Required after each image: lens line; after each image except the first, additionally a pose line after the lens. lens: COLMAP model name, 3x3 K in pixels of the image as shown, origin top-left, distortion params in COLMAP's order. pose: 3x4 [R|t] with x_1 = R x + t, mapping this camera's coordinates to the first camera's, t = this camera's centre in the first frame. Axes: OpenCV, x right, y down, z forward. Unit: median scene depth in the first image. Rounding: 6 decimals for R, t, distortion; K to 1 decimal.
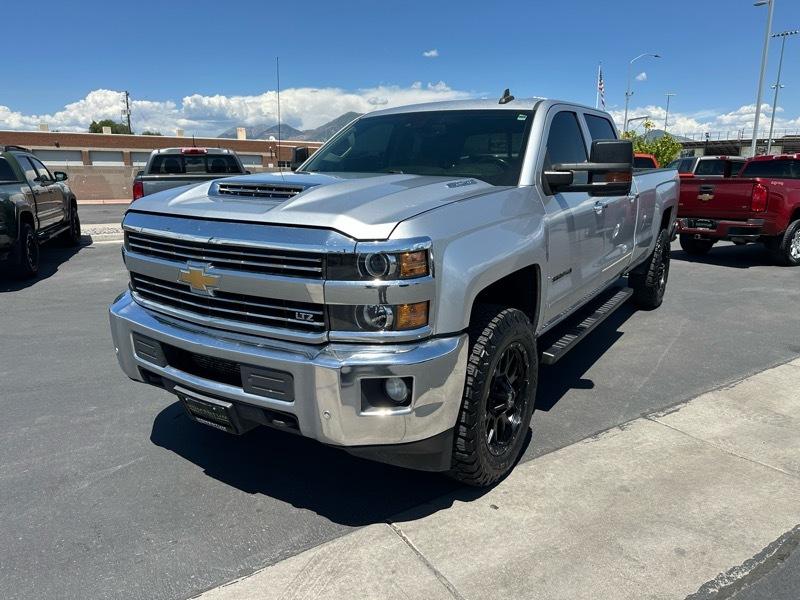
lens RADIAL K [[568.1, 0, 398.1], [0, 568.1, 303.7], [0, 0, 1]] dist [0.044124, -0.053542]
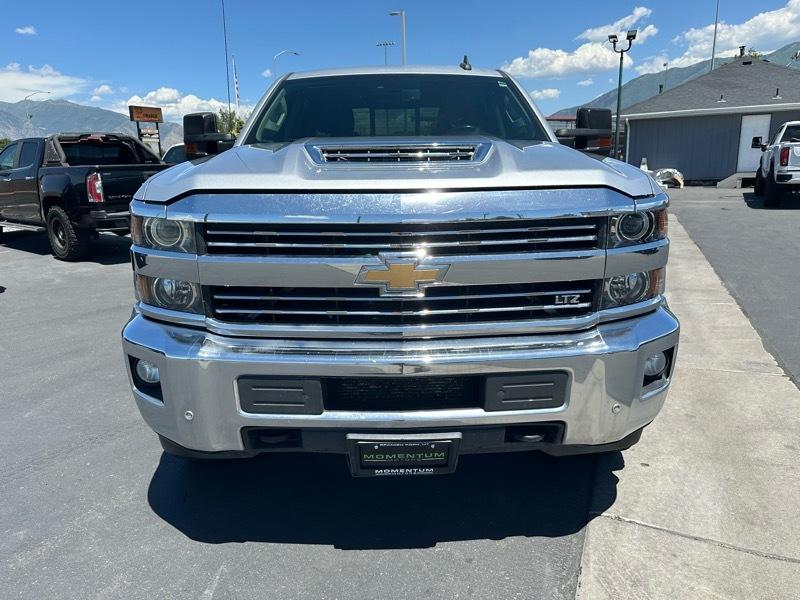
lens RADIAL K [[568.1, 0, 400.3], [0, 568.1, 303.6], [0, 0, 1]] dist [0.044124, -0.053542]
pose [[0.827177, -0.155060, 0.540124, -0.701597], [0.149901, 0.987233, 0.053850, -0.044300], [-0.541578, 0.036422, 0.839861, 0.383033]]
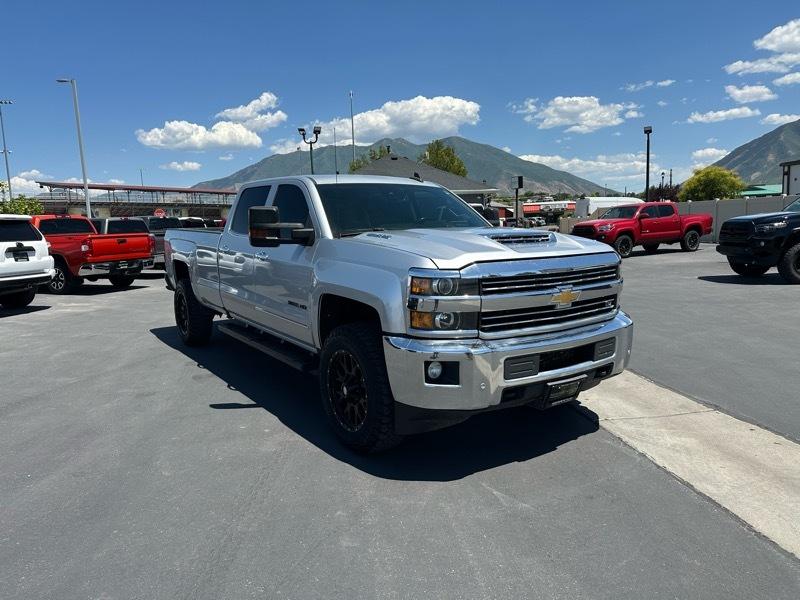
lens RADIAL K [[568.1, 0, 408.4], [0, 568.1, 303.3], [0, 0, 1]] dist [0.044124, -0.053542]
pose [[0.361522, -0.142738, 0.921373, -1.736775], [0.237339, 0.969747, 0.057107, -0.194918], [-0.901649, 0.198033, 0.384462, 0.762647]]
